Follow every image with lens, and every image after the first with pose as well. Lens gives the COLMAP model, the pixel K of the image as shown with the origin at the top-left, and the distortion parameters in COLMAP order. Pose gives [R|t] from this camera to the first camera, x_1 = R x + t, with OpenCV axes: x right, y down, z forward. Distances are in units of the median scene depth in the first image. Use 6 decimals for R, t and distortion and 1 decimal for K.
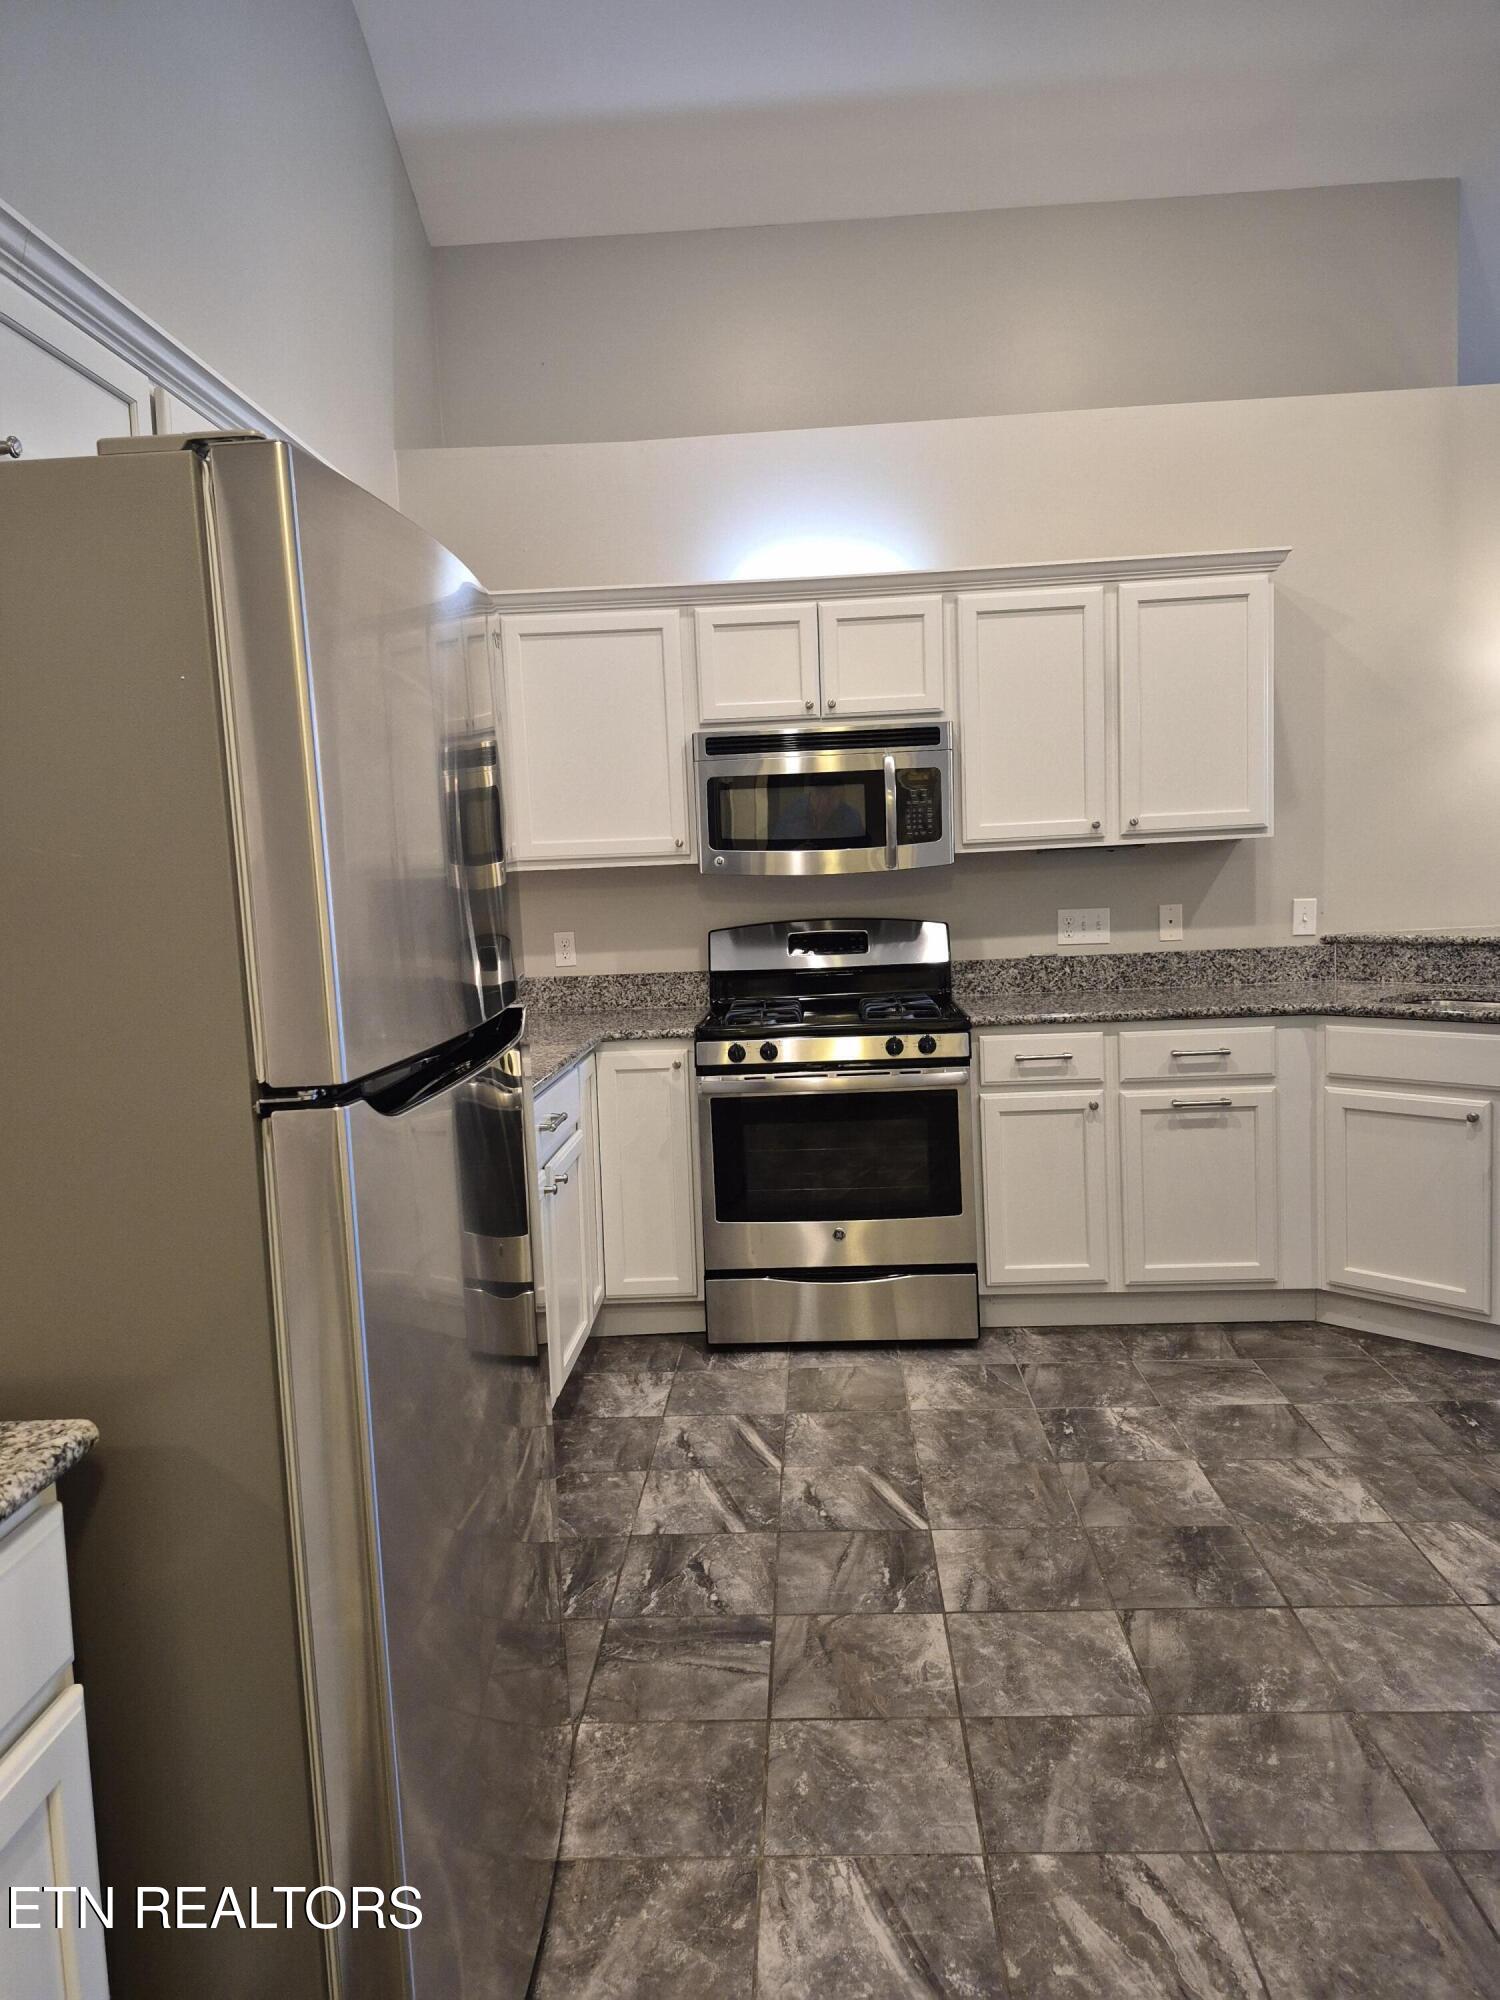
lens RADIAL K [[1380.3, 0, 748.4], [0, 1380.3, 994.2], [0, 0, 1]] dist [0.077118, -0.087785]
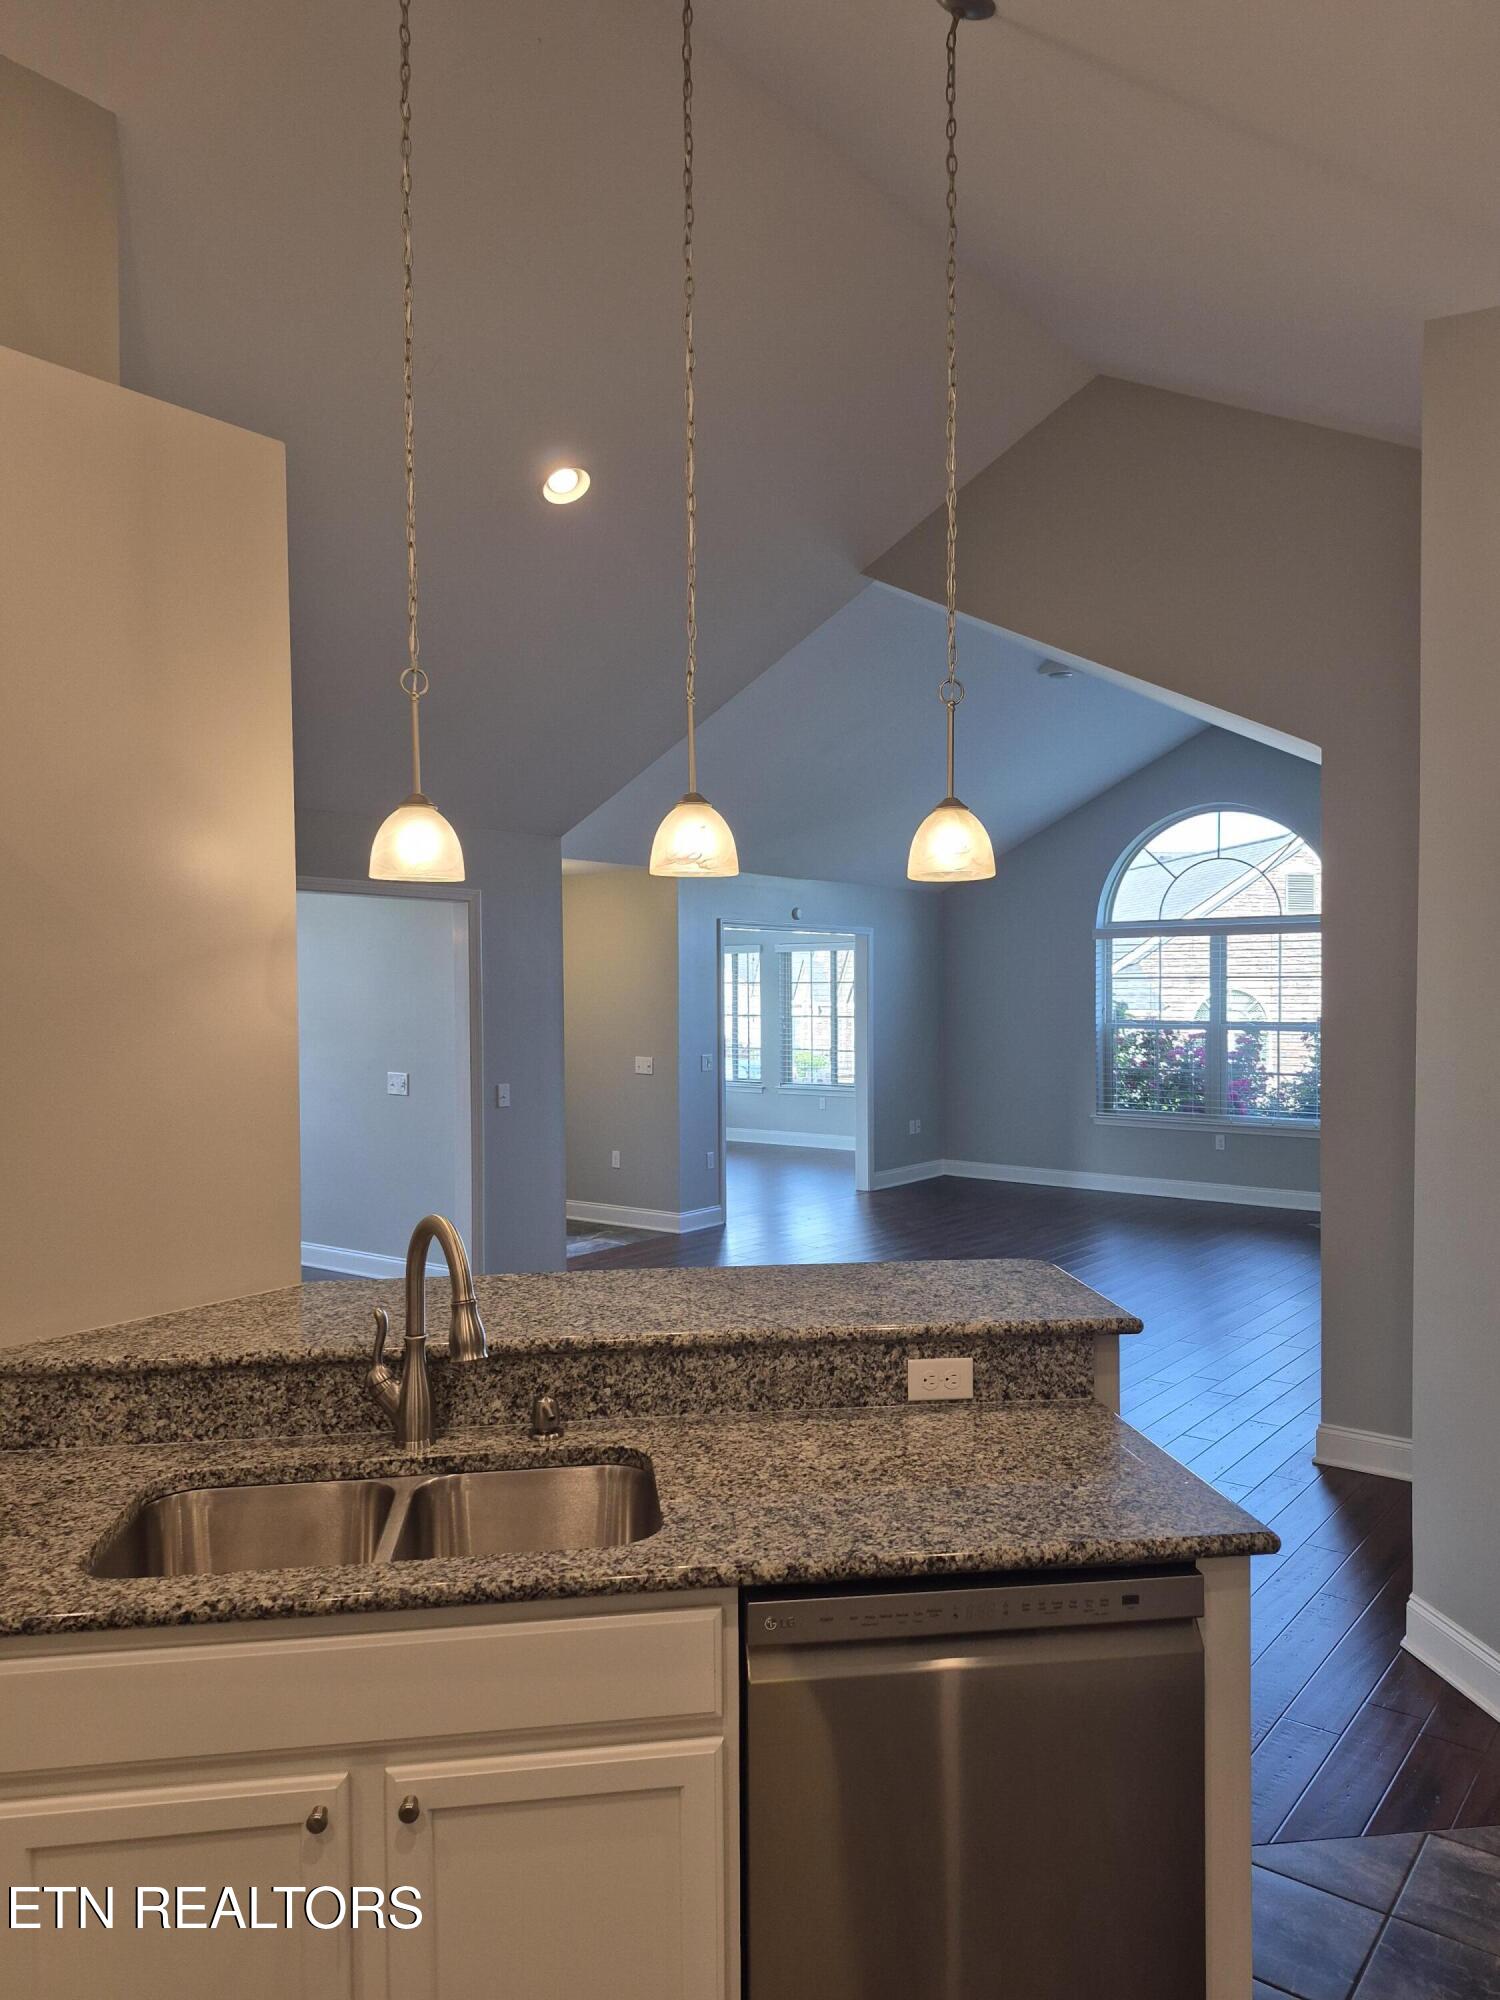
lens RADIAL K [[1380.3, 0, 764.7], [0, 1380.3, 1014.3], [0, 0, 1]] dist [0.077118, -0.087785]
pose [[0.558568, 0.021628, 0.829177, 0.185648], [0.061591, 0.995819, -0.067465, -0.132983], [-0.827169, 0.088754, 0.554900, 0.540755]]
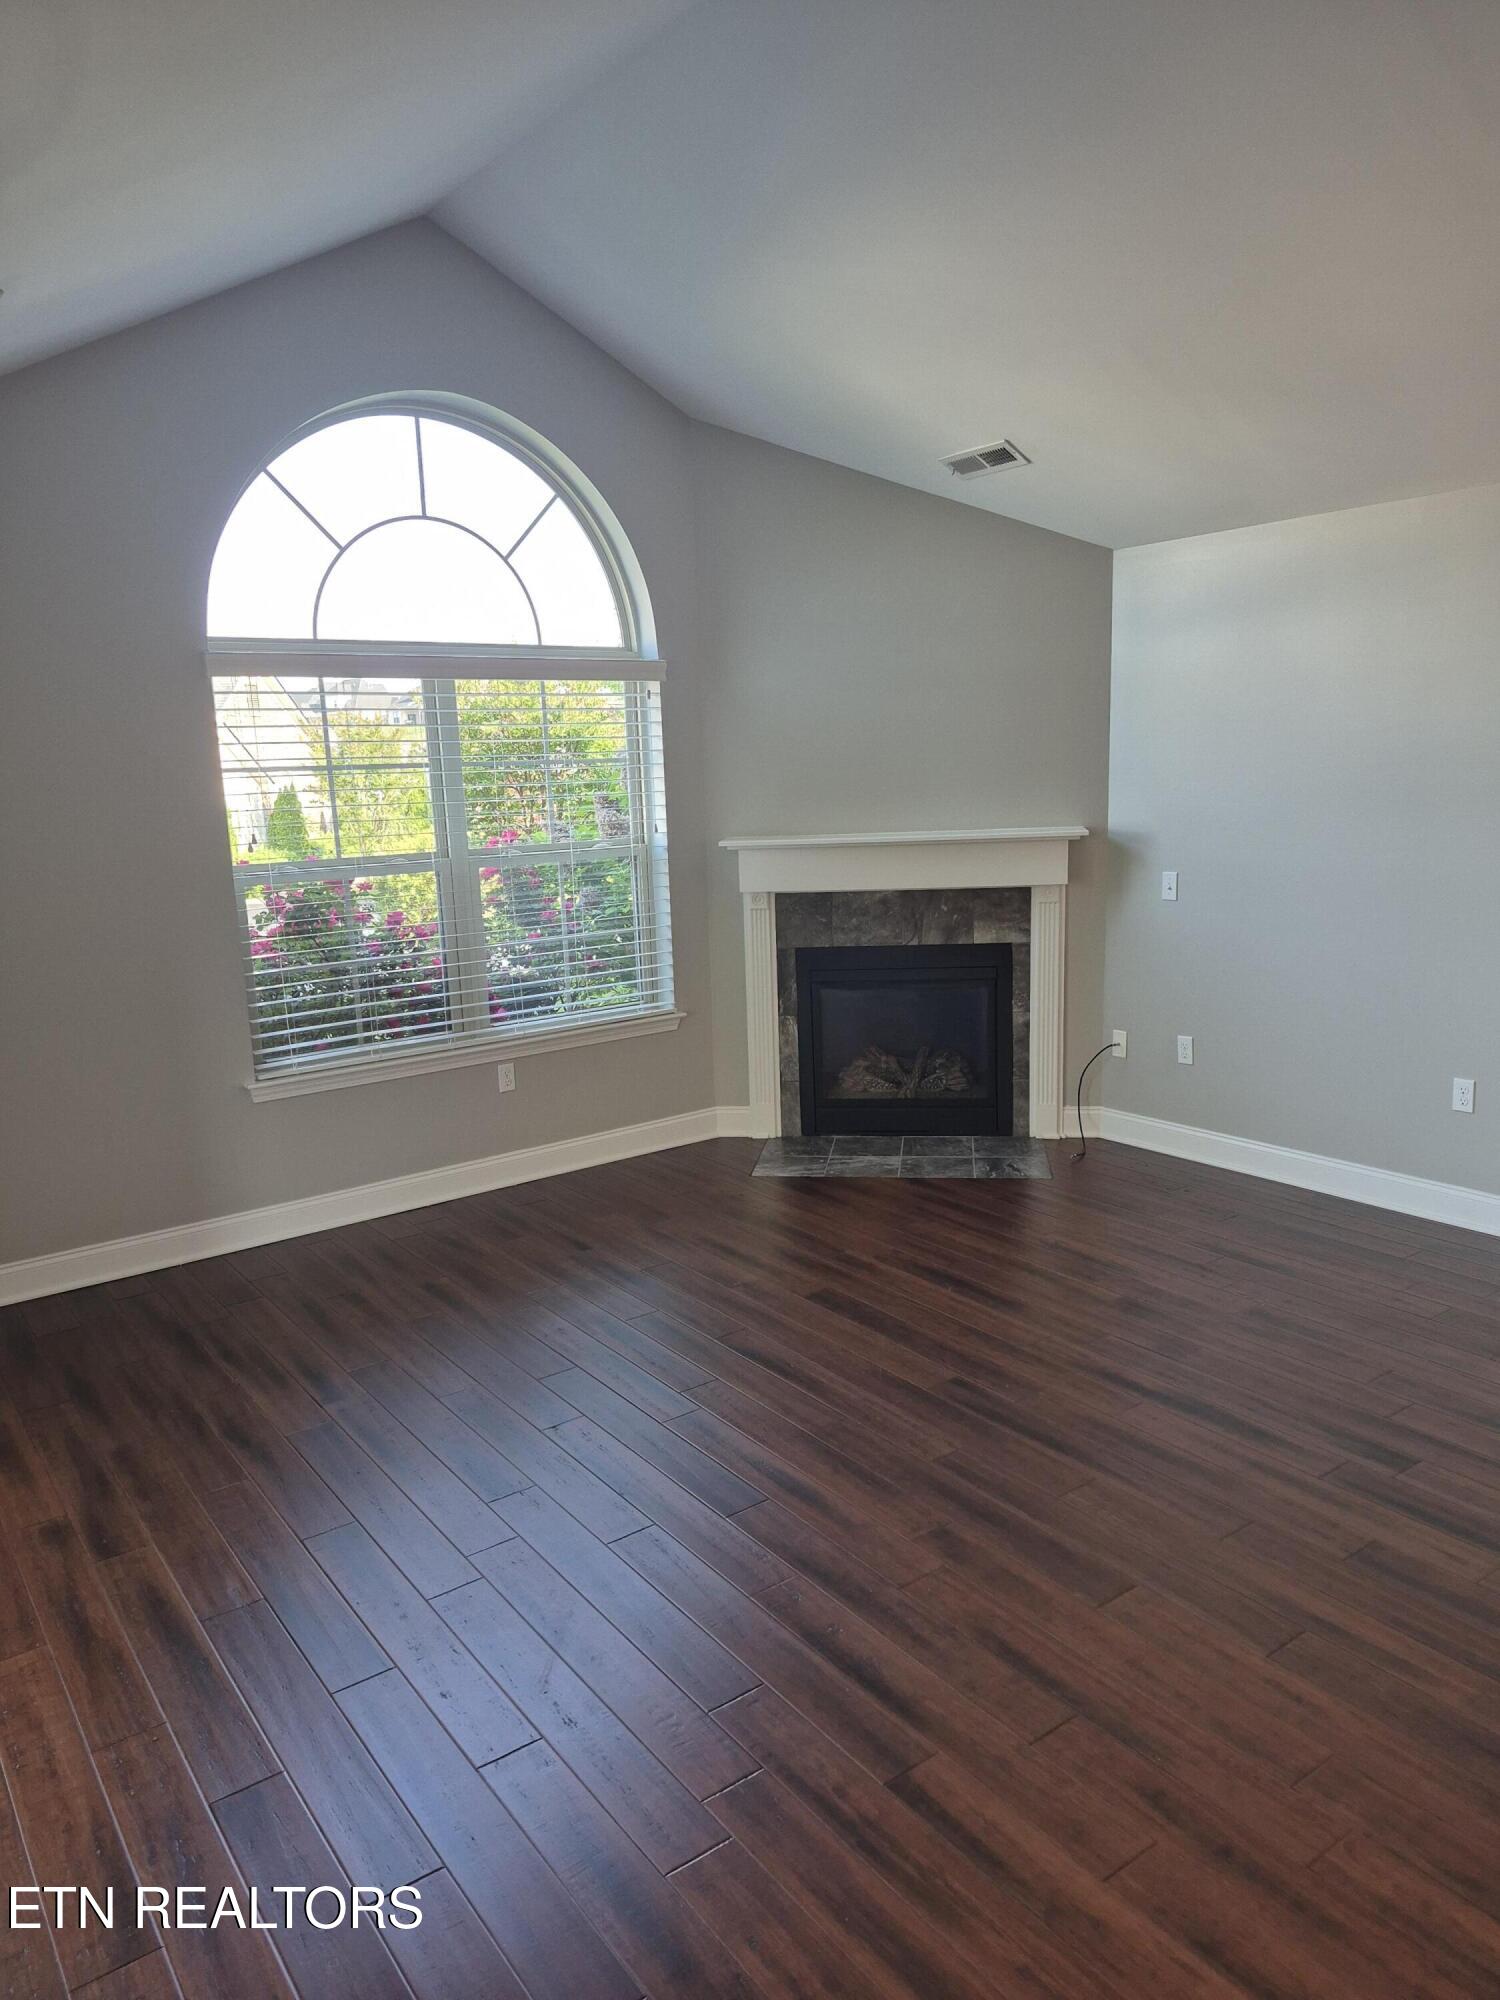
lens RADIAL K [[1380.3, 0, 772.0], [0, 1380.3, 1007.6], [0, 0, 1]] dist [0.077118, -0.087785]
pose [[-0.663728, -0.077838, 0.743913, 1.759046], [0.126528, 0.968553, 0.214233, -0.366844], [-0.737194, 0.236318, -0.633007, 2.092495]]
